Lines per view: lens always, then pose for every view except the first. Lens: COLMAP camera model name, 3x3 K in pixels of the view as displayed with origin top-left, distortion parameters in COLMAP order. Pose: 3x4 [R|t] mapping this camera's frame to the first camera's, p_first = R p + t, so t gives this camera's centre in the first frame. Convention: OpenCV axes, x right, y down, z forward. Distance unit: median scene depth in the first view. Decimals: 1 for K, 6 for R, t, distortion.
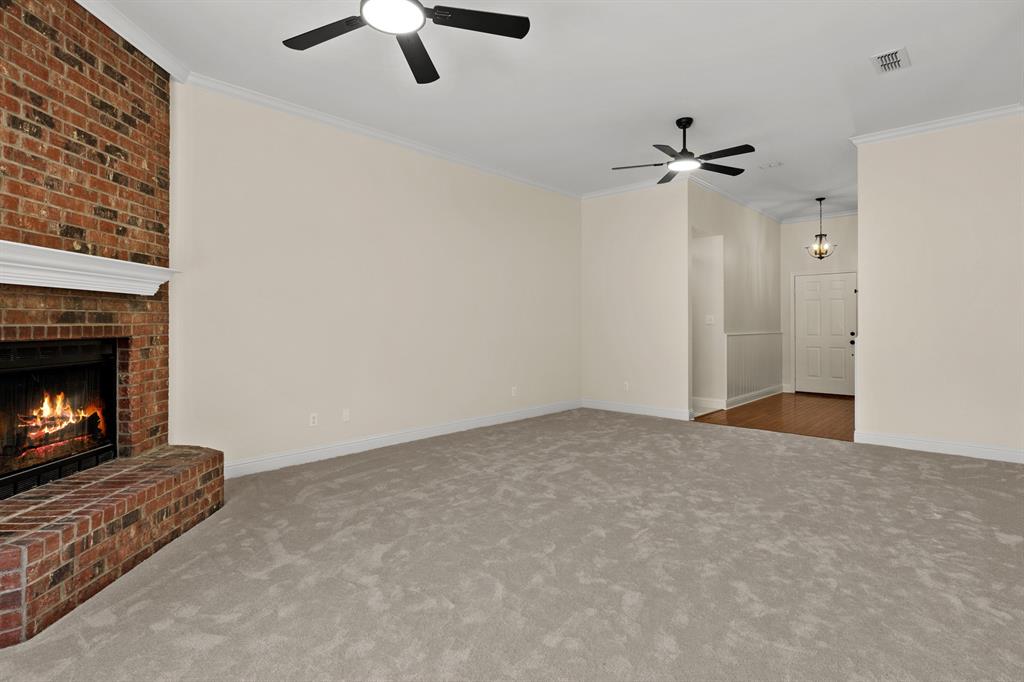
lens RADIAL K [[515.3, 0, 510.5], [0, 515.3, 324.1], [0, 0, 1]] dist [-0.008425, -0.000234]
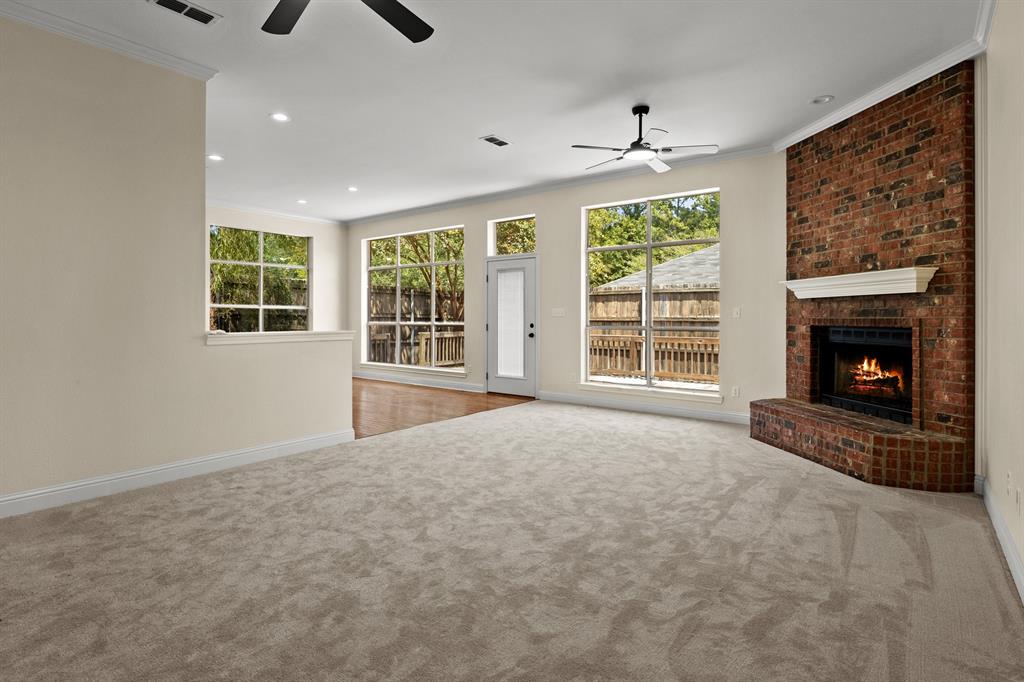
lens RADIAL K [[515.3, 0, 519.7], [0, 515.3, 318.4], [0, 0, 1]] dist [-0.008425, -0.000234]
pose [[-0.994280, -0.000365, -0.106807, 0.343801], [-0.000732, 0.999994, 0.003394, -0.000925], [0.106805, 0.003452, -0.994274, 2.322278]]
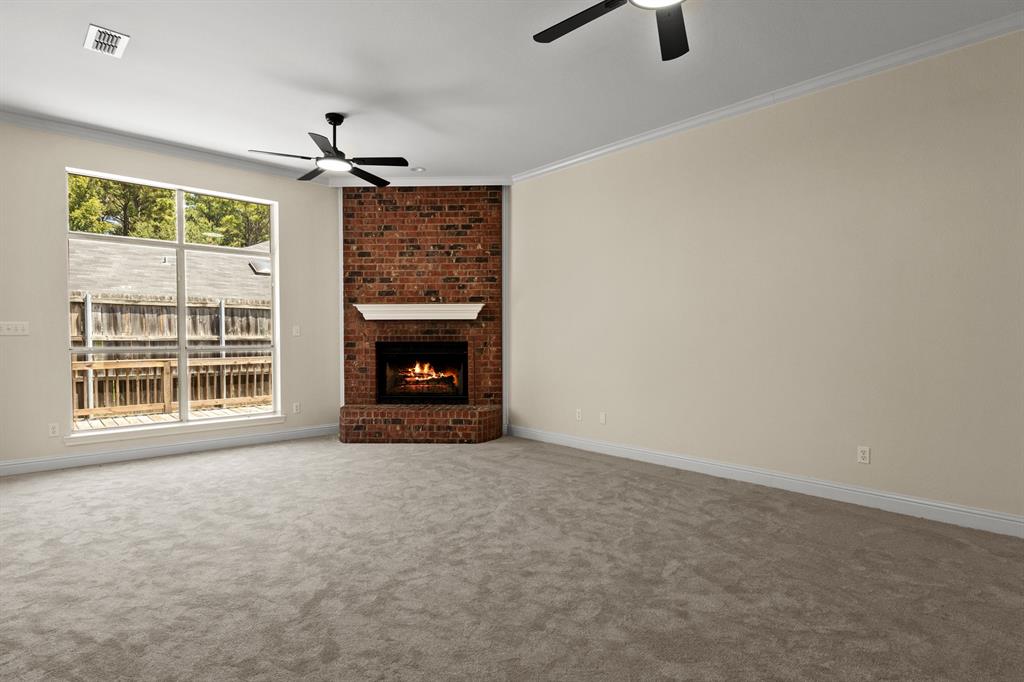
lens RADIAL K [[515.3, 0, 516.4], [0, 515.3, 350.9], [0, 0, 1]] dist [-0.008425, -0.000234]
pose [[-0.057370, 0.034141, -0.997769, 1.272420], [0.000259, 0.999416, 0.034182, -0.006566], [0.998353, 0.001702, -0.057345, 1.421822]]
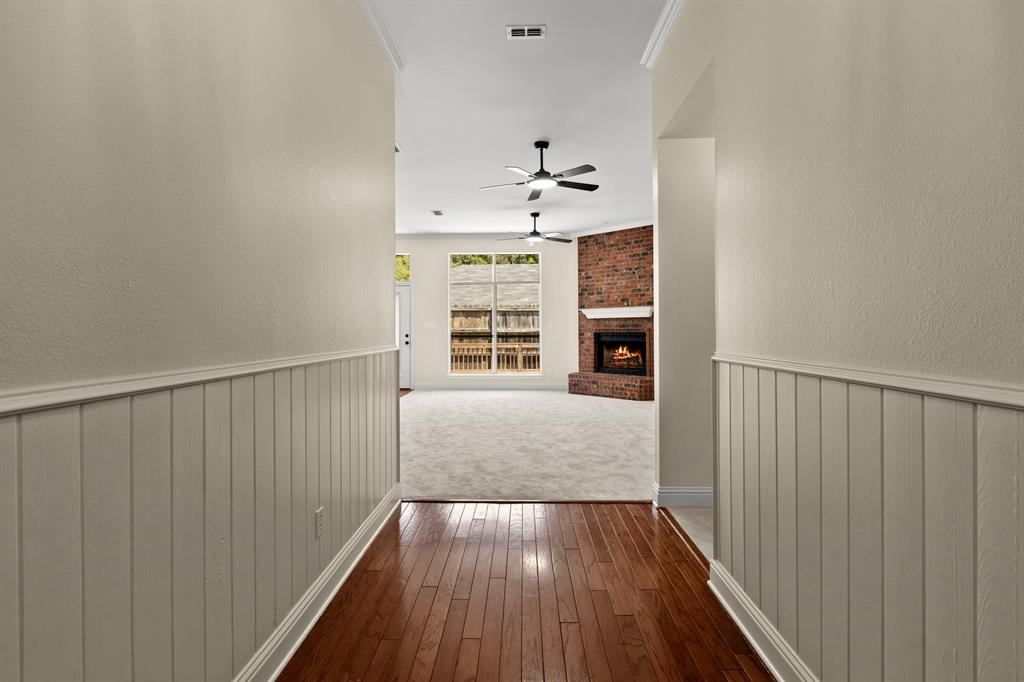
lens RADIAL K [[515.3, 0, 515.8], [0, 515.3, 323.6], [0, 0, 1]] dist [-0.008425, -0.000234]
pose [[-0.739252, -0.002495, -0.673424, 1.801532], [0.005927, 0.999930, -0.010211, 0.001421], [0.673403, -0.011540, -0.739186, 2.835525]]
